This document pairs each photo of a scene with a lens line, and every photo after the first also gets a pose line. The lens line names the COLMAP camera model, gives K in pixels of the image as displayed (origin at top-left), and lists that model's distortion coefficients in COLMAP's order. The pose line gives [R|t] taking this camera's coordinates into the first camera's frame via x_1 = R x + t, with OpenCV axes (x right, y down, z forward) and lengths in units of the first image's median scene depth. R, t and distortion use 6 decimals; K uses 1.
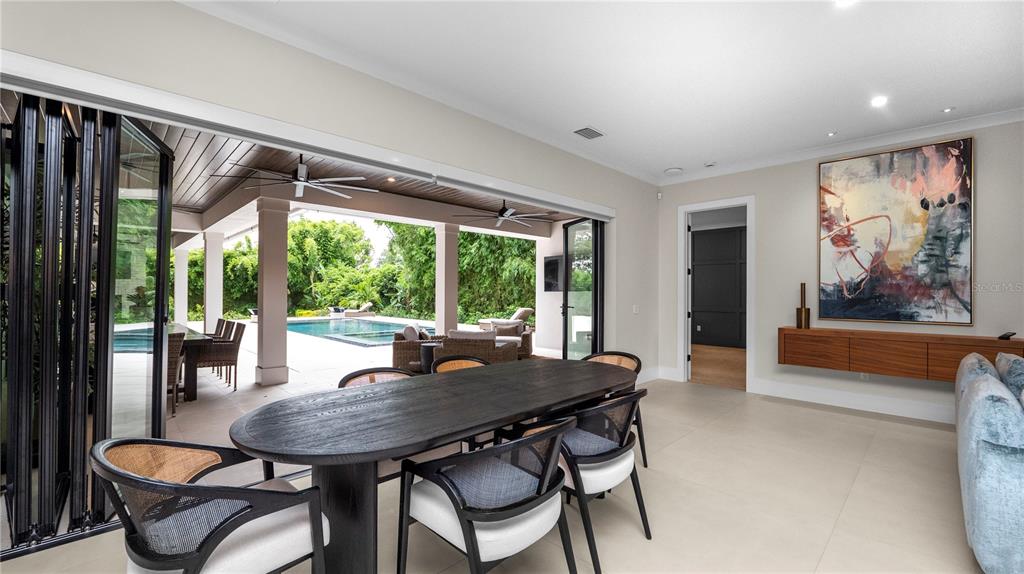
lens RADIAL K [[415.0, 0, 510.9], [0, 415.0, 285.6], [0, 0, 1]] dist [-0.012162, 0.000227]
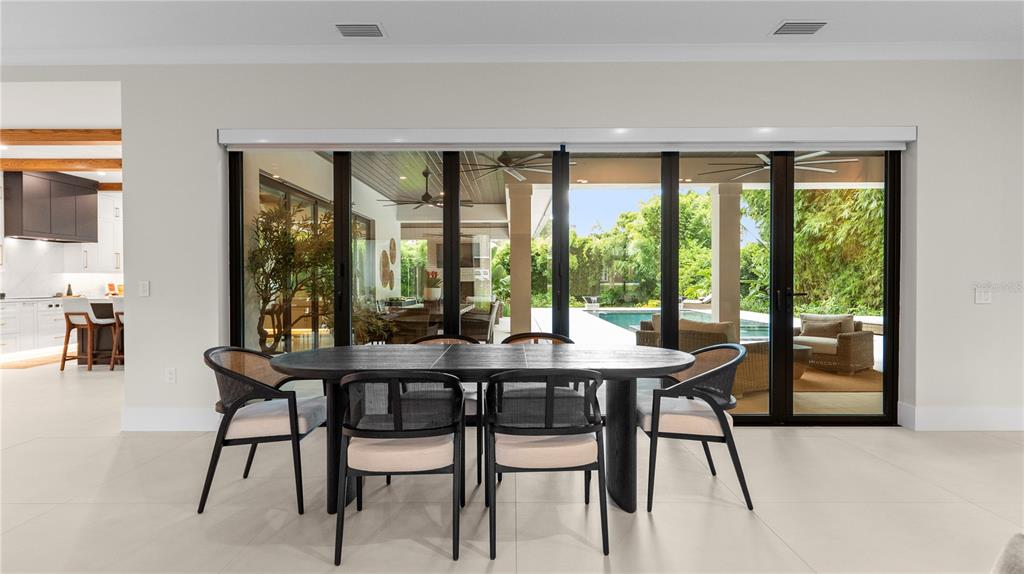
lens RADIAL K [[525.3, 0, 512.5], [0, 525.3, 286.1], [0, 0, 1]] dist [-0.005174, -0.000243]
pose [[0.717376, 0.004607, -0.696670, 0.175817], [0.014454, 0.999664, 0.021494, 0.009053], [0.696536, -0.025489, 0.717069, 0.024732]]
